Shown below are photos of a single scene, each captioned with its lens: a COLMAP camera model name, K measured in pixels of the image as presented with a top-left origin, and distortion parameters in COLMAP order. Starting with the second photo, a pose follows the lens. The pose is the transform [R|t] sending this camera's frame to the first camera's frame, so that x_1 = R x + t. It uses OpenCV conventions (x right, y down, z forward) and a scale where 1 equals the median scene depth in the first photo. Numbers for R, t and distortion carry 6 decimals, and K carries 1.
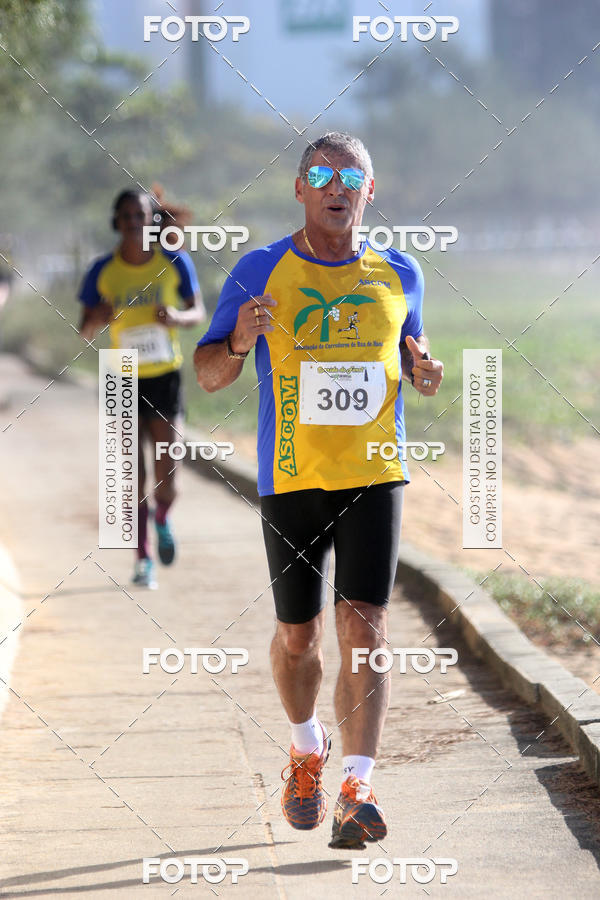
lens RADIAL K [[5588.1, 0, 300.0], [0, 5588.1, 450.0], [0, 0, 1]] dist [-0.376339, 6.486978]
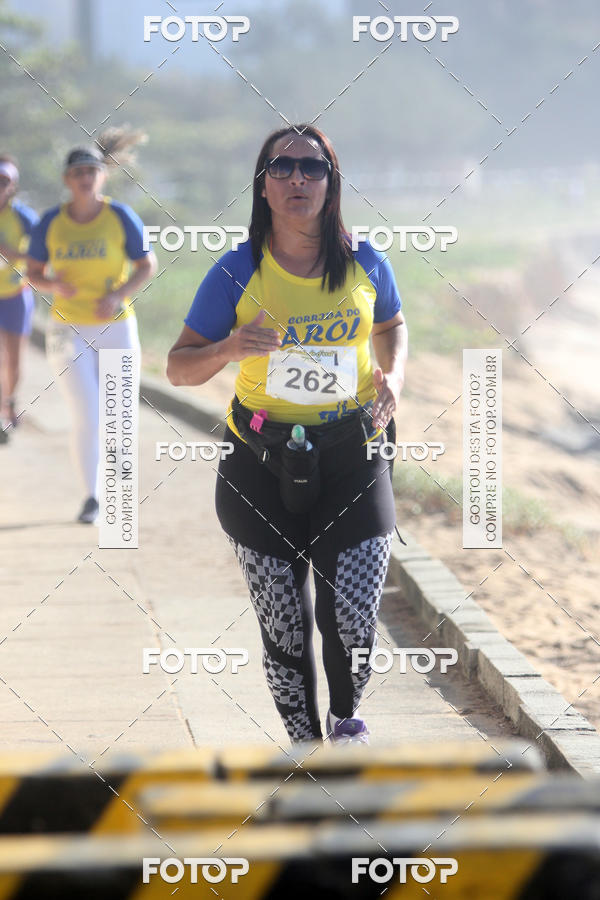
lens RADIAL K [[5162.7, 0, 300.0], [0, 5162.7, 450.0], [0, 0, 1]] dist [-0.293028, 1.797308]
pose [[0.999712, 0.001187, 0.023983, -0.001320], [-0.001538, 0.999892, 0.014634, 0.005890], [-0.023963, -0.014667, 0.999605, -0.172738]]
